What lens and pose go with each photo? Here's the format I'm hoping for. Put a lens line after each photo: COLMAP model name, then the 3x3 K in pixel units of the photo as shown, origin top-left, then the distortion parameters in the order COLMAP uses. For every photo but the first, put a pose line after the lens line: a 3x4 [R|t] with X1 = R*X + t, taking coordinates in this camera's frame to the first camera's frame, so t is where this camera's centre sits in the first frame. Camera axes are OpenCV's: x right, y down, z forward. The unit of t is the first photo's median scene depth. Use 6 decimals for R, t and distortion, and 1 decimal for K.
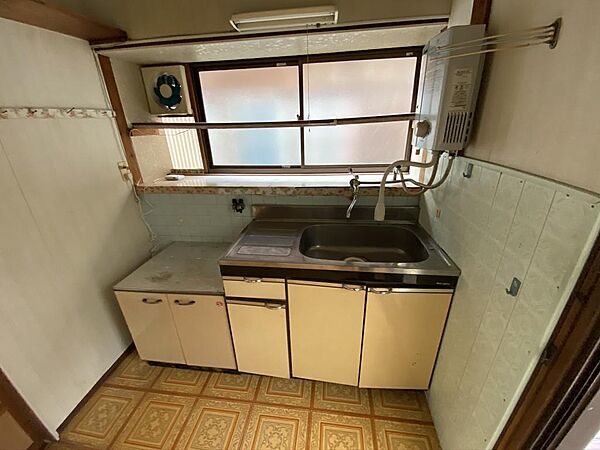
lens RADIAL K [[245.4, 0, 303.3], [0, 245.4, 228.5], [0, 0, 1]] dist [-0.015833, -0.001367]
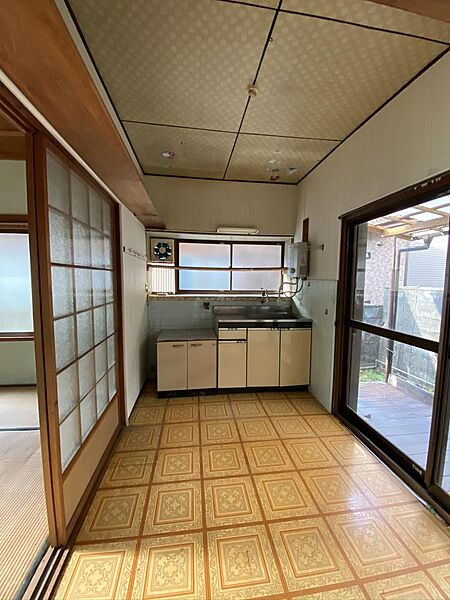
lens RADIAL K [[245.4, 0, 222.0], [0, 245.4, 299.3], [0, 0, 1]] dist [-0.015833, -0.001367]
pose [[0.967012, 0.021942, 0.253785, -0.722154], [0.060913, 0.947461, -0.314017, 0.535828], [-0.247341, 0.319117, 0.914870, -0.928317]]
